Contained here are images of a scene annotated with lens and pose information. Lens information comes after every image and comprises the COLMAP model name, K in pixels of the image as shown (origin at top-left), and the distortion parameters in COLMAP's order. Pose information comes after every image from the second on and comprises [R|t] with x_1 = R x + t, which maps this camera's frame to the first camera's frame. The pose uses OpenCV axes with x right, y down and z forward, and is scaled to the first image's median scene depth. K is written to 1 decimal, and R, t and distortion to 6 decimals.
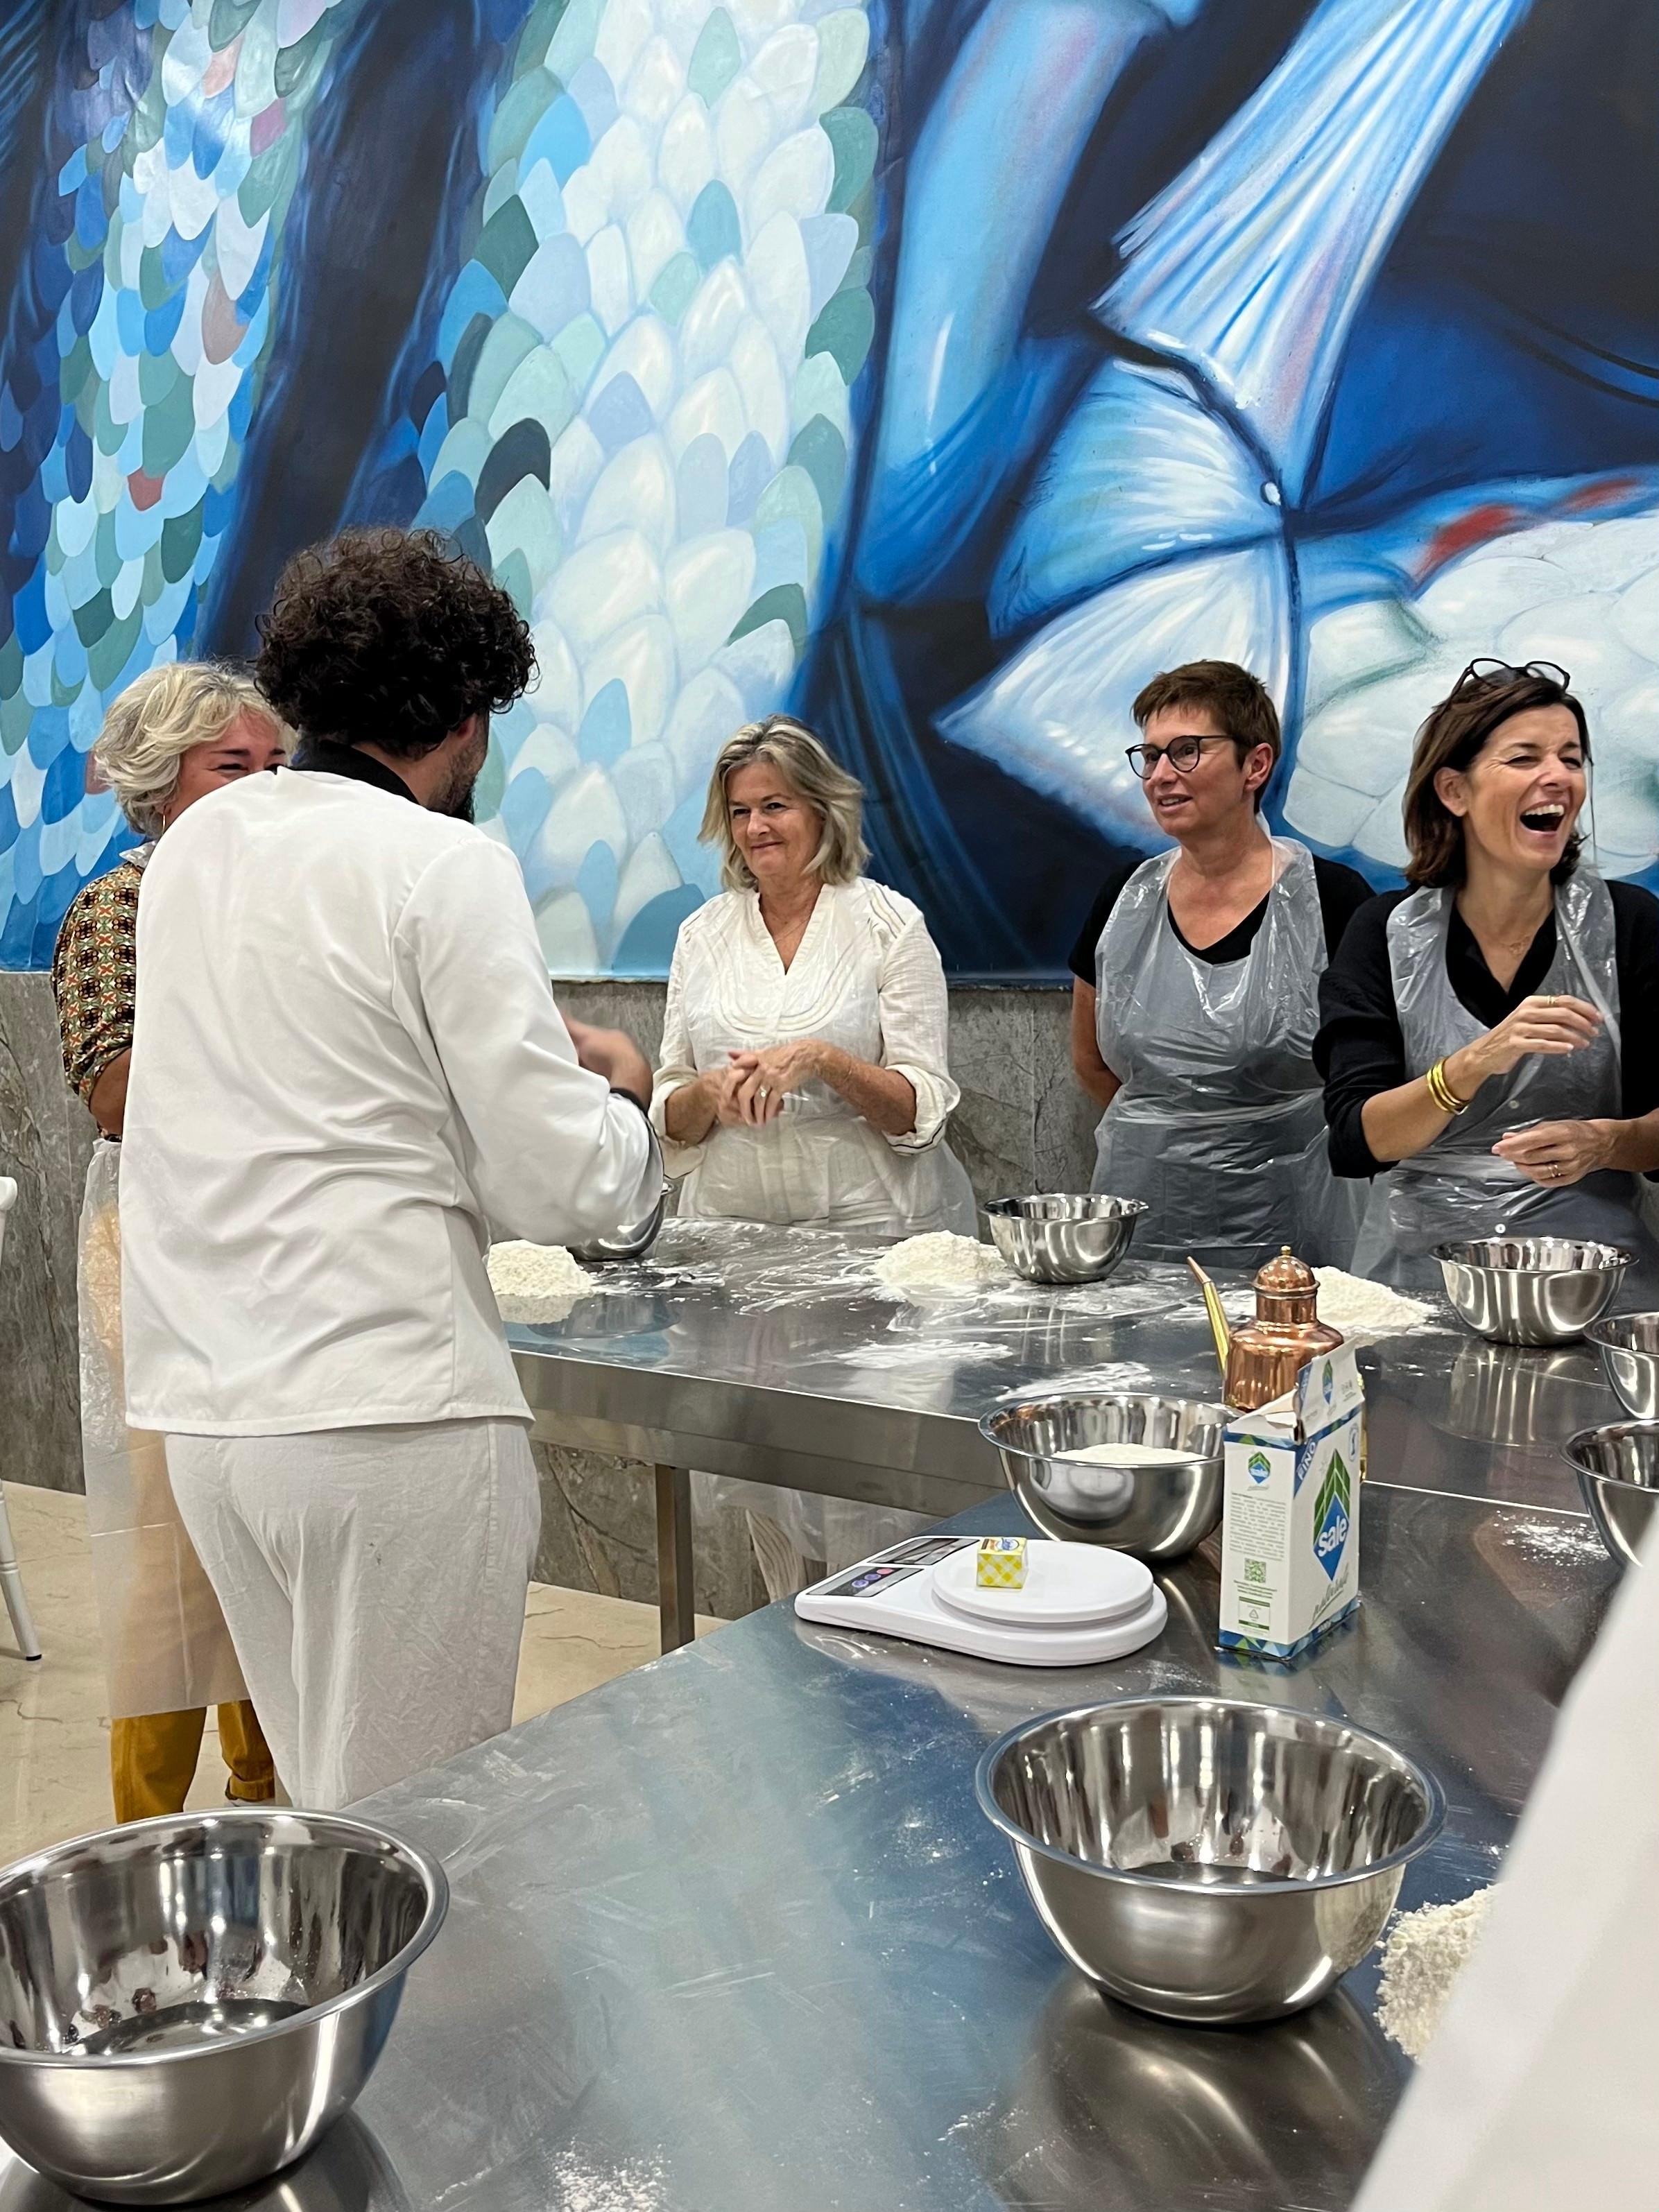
lens RADIAL K [[1514.0, 0, 830.8], [0, 1514.0, 1091.7], [0, 0, 1]] dist [0.040571, -0.017032]
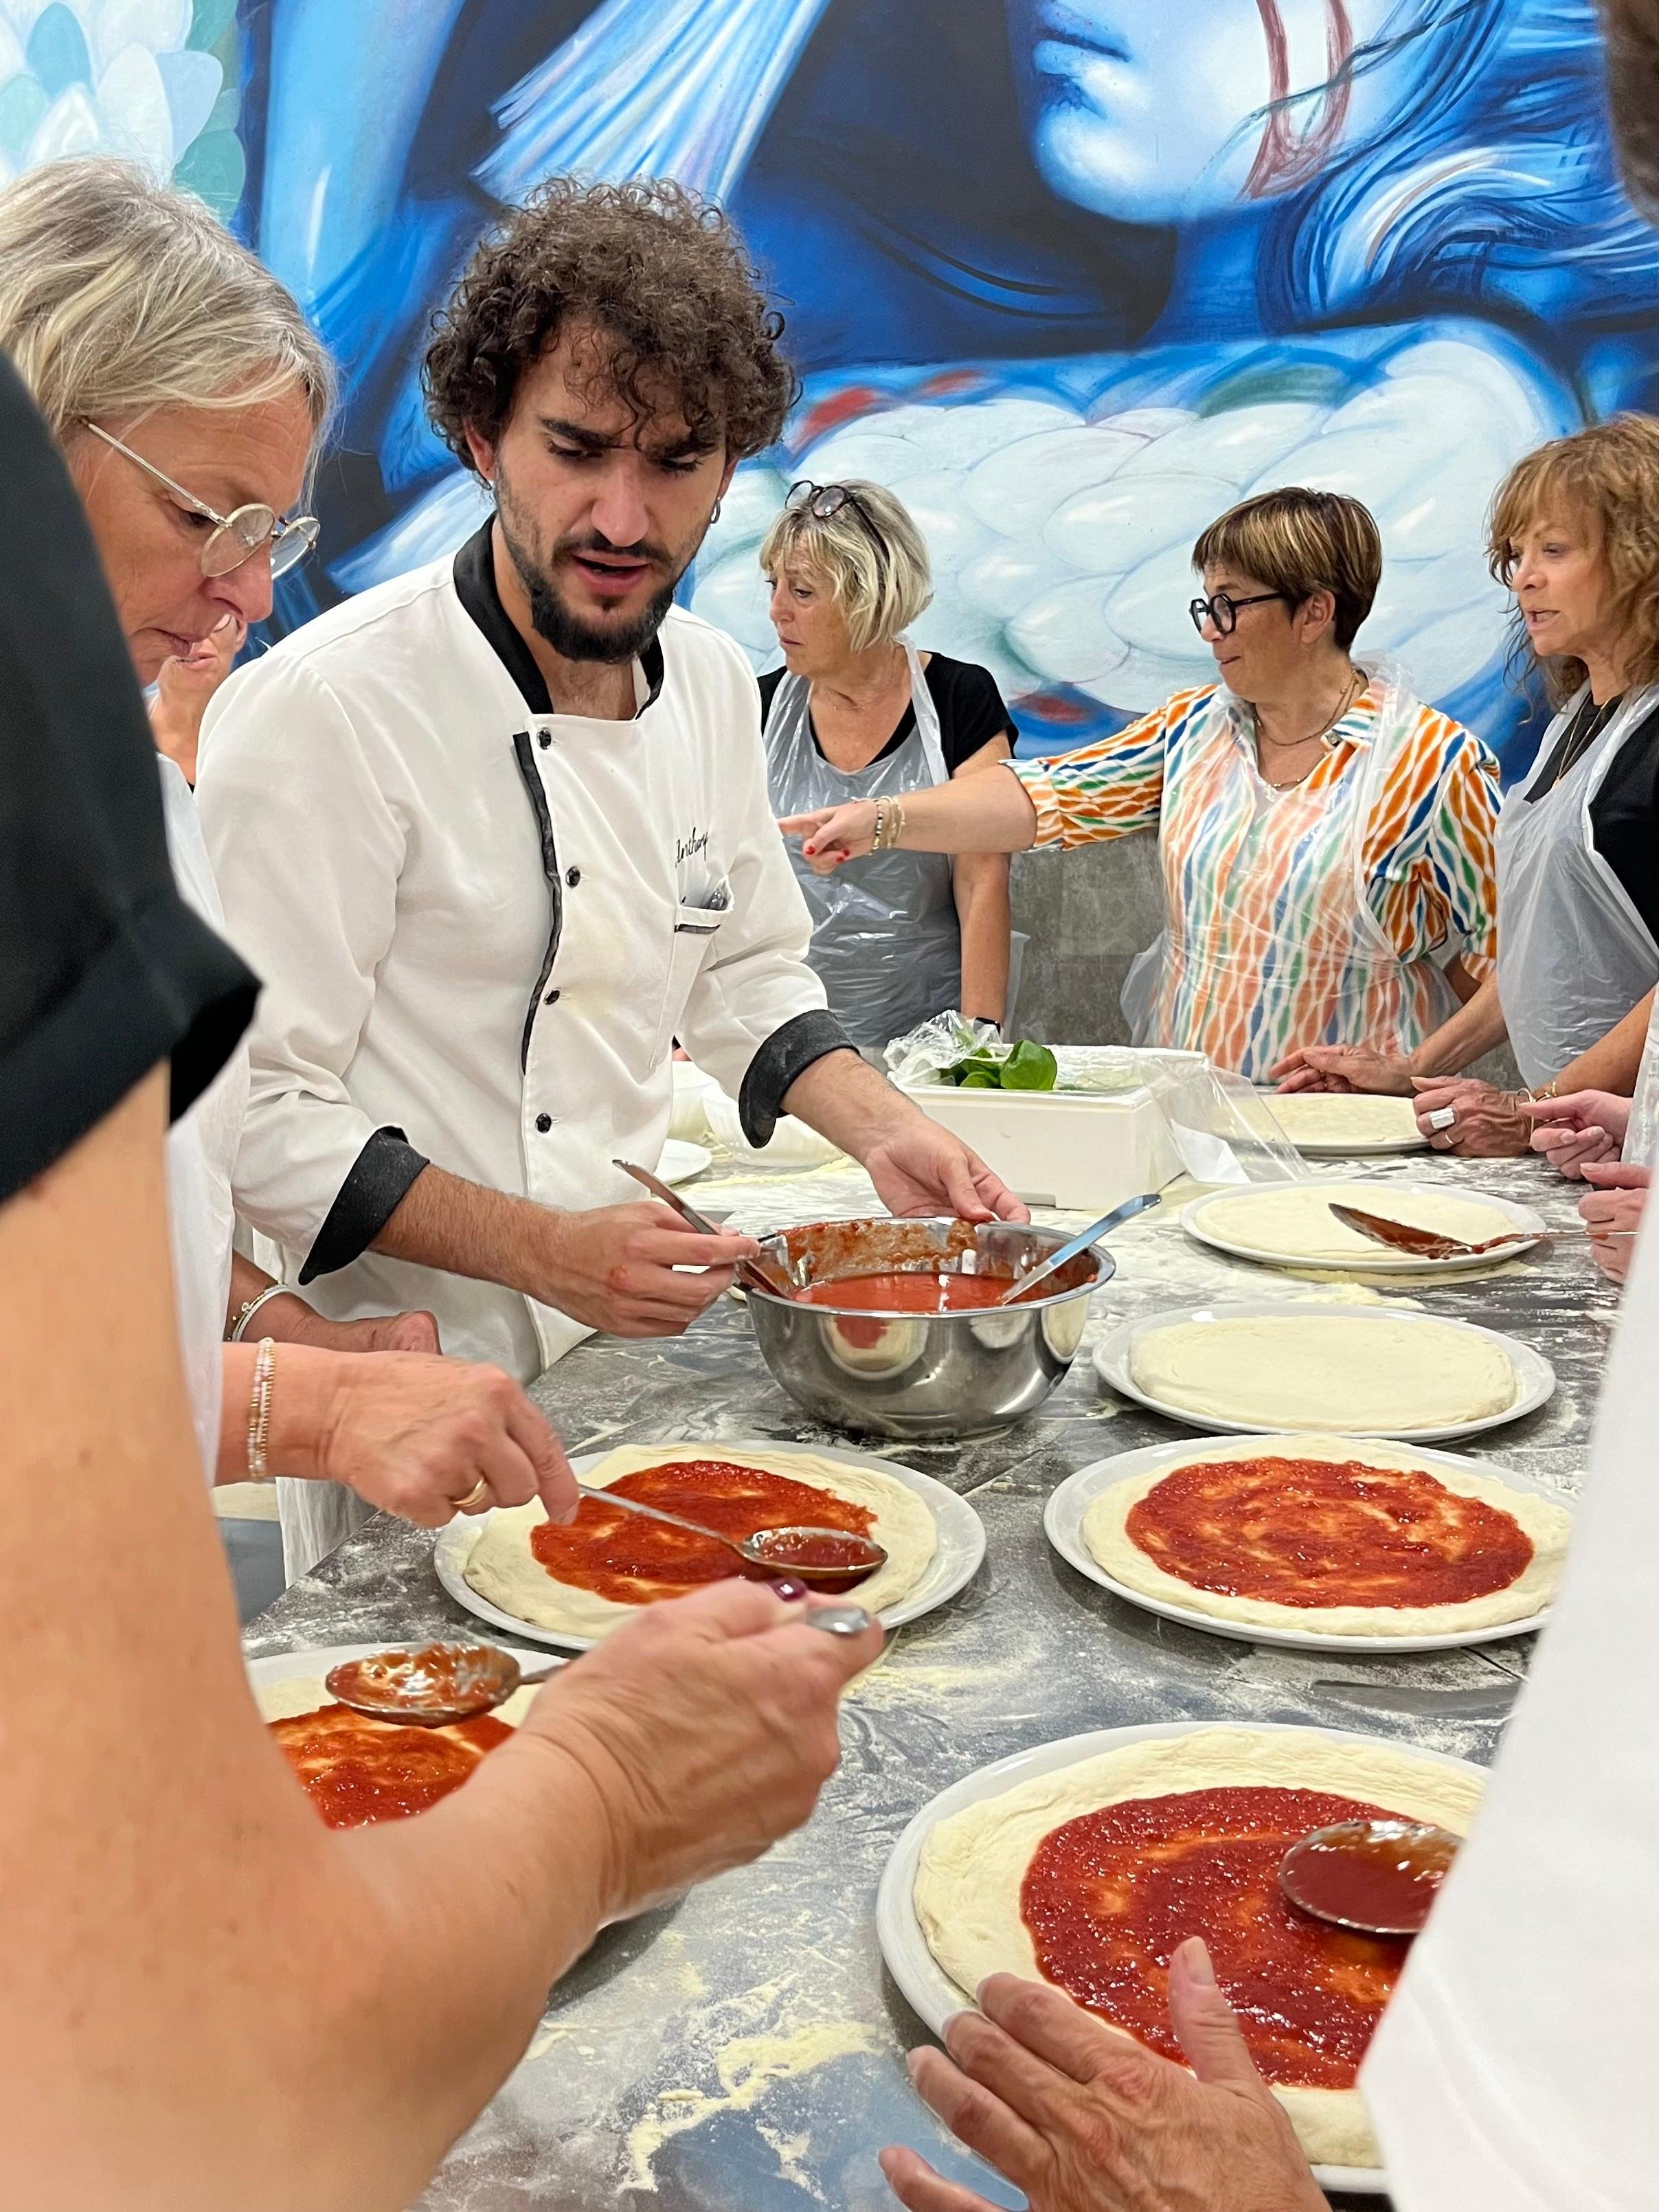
lens RADIAL K [[1841.6, 0, 843.4], [0, 1841.6, 1100.5], [0, 0, 1]] dist [0.027468, 0.011750]
pose [[0.939518, -0.061171, 0.336994, -0.047141], [0.002994, 0.985351, 0.170512, -0.121533], [-0.342487, -0.159190, 0.925938, -0.295612]]
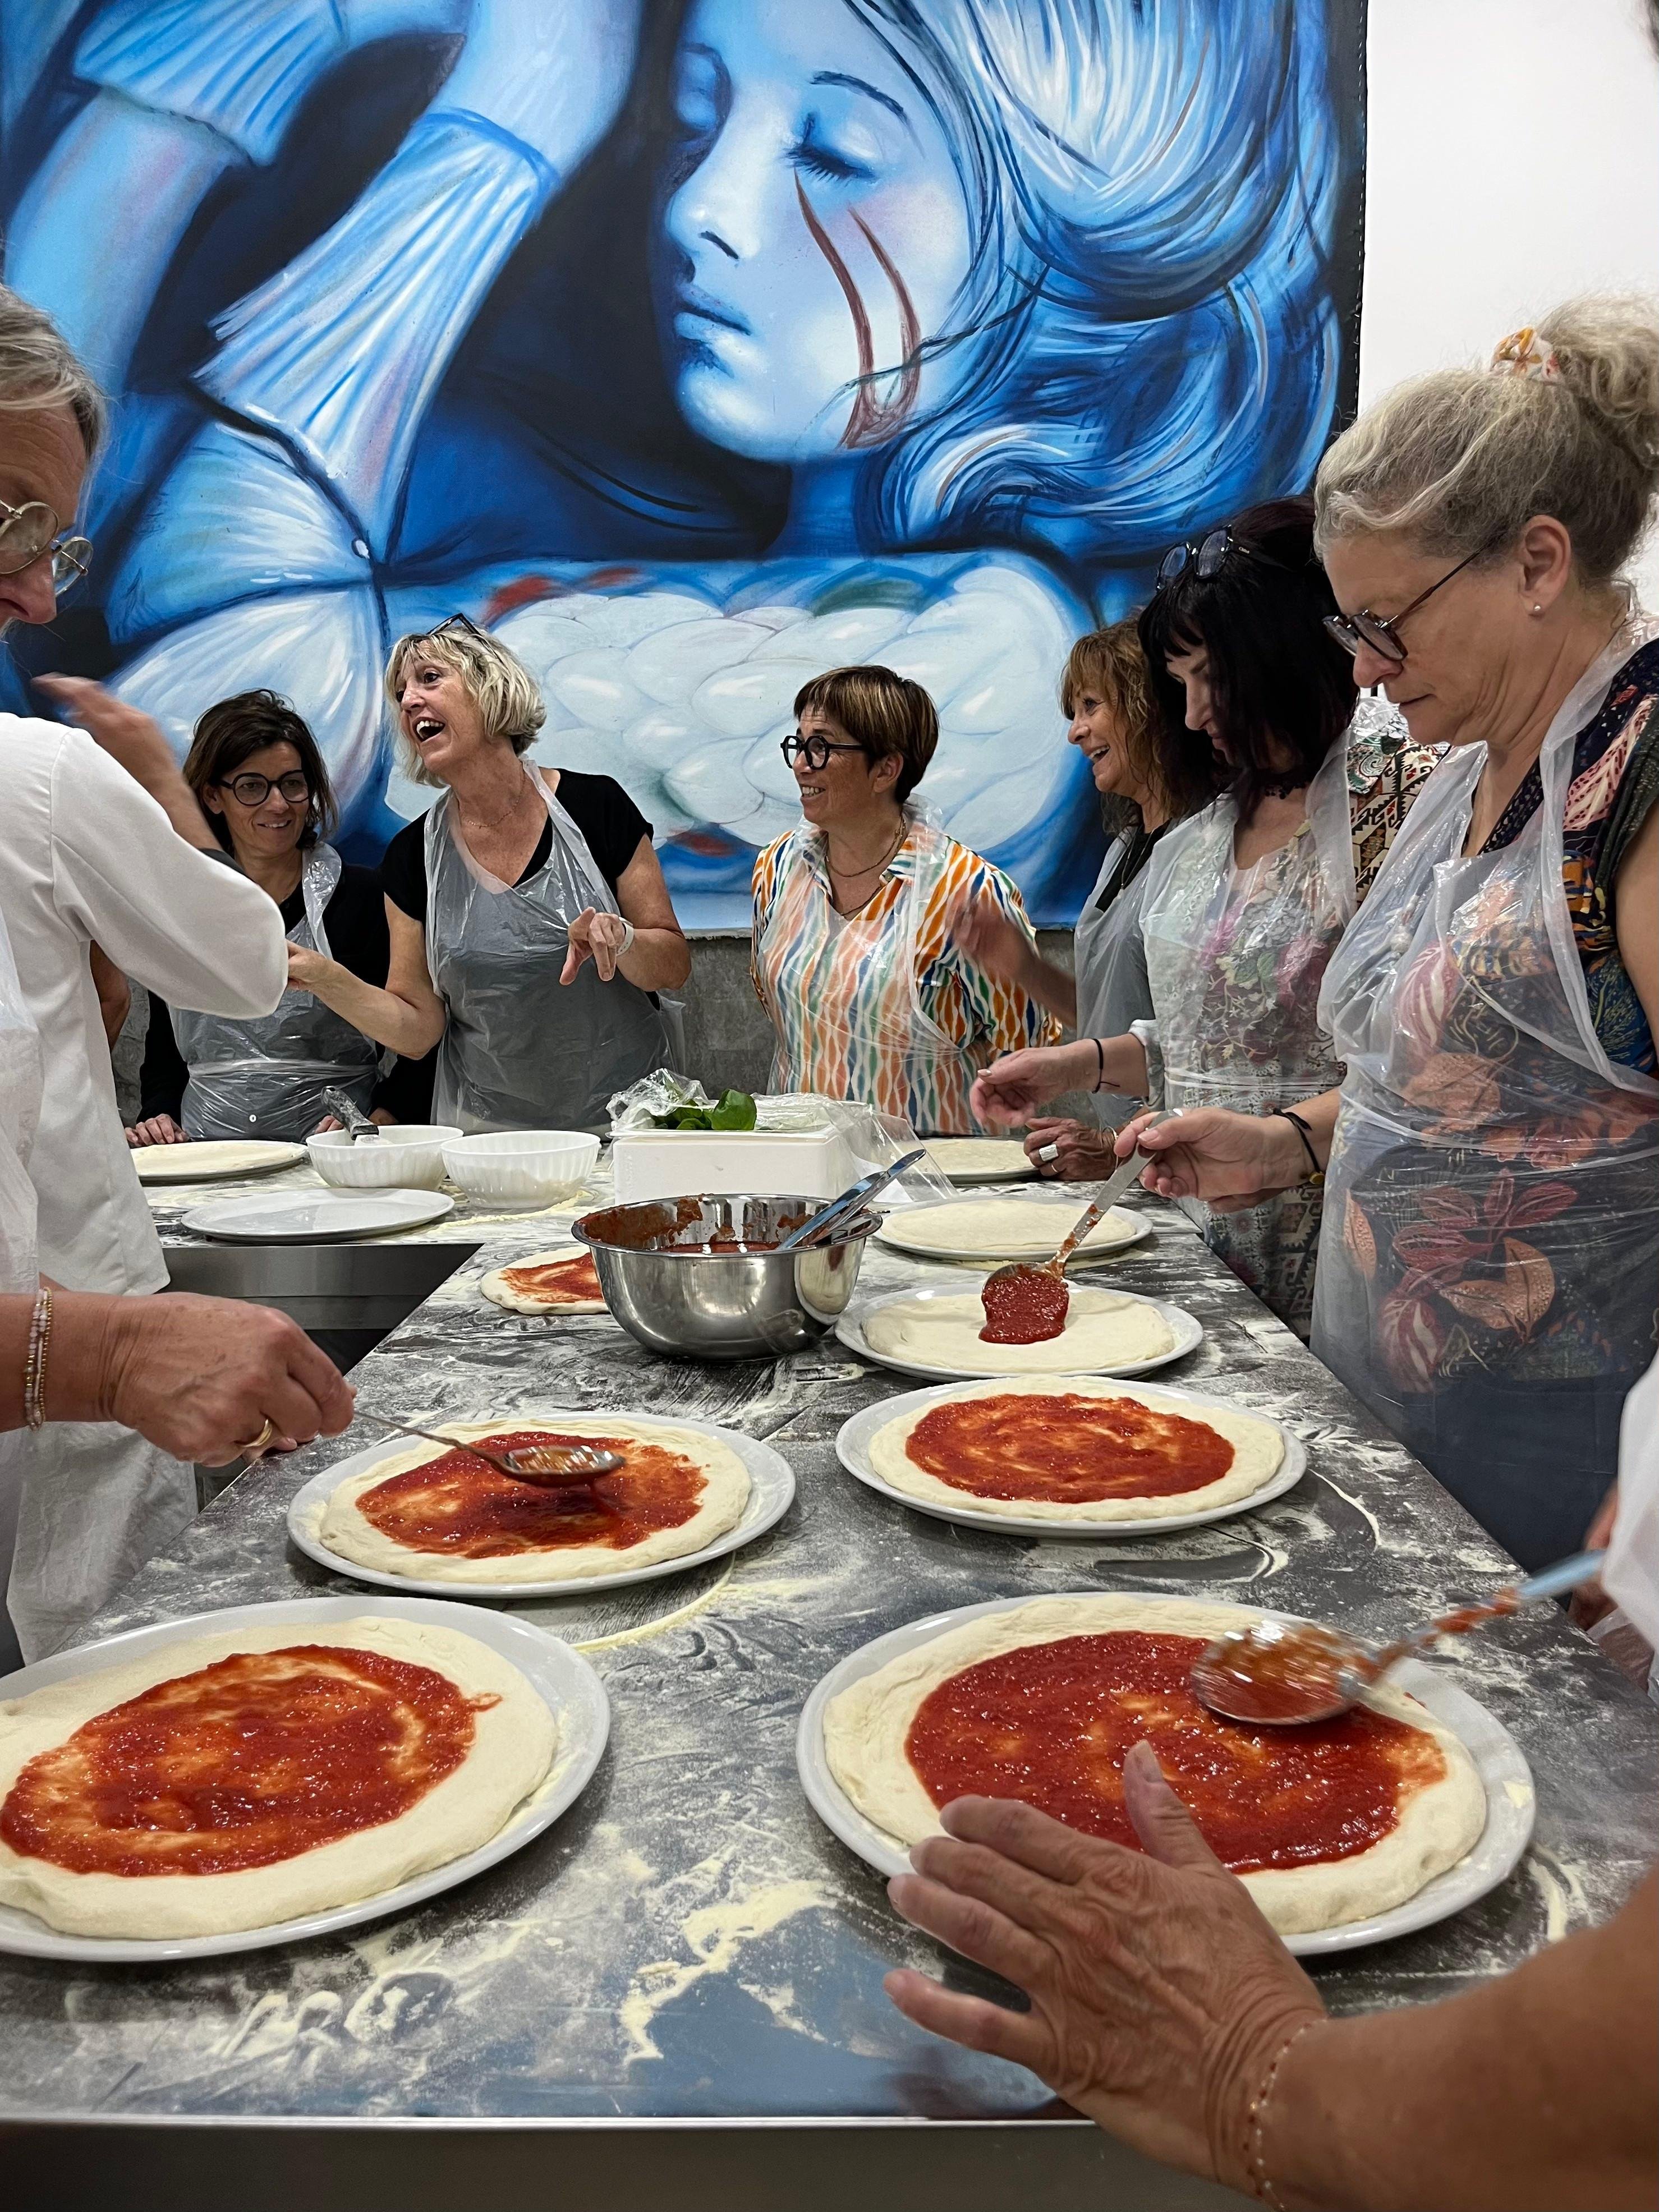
lens RADIAL K [[1514.0, 0, 850.0], [0, 1514.0, 1084.1], [0, 0, 1]] dist [0.040571, -0.017032]
pose [[0.844477, -0.061091, 0.532097, -0.058078], [0.000851, 0.993625, 0.112729, -0.110843], [-0.535591, -0.094744, 0.839146, -0.281913]]
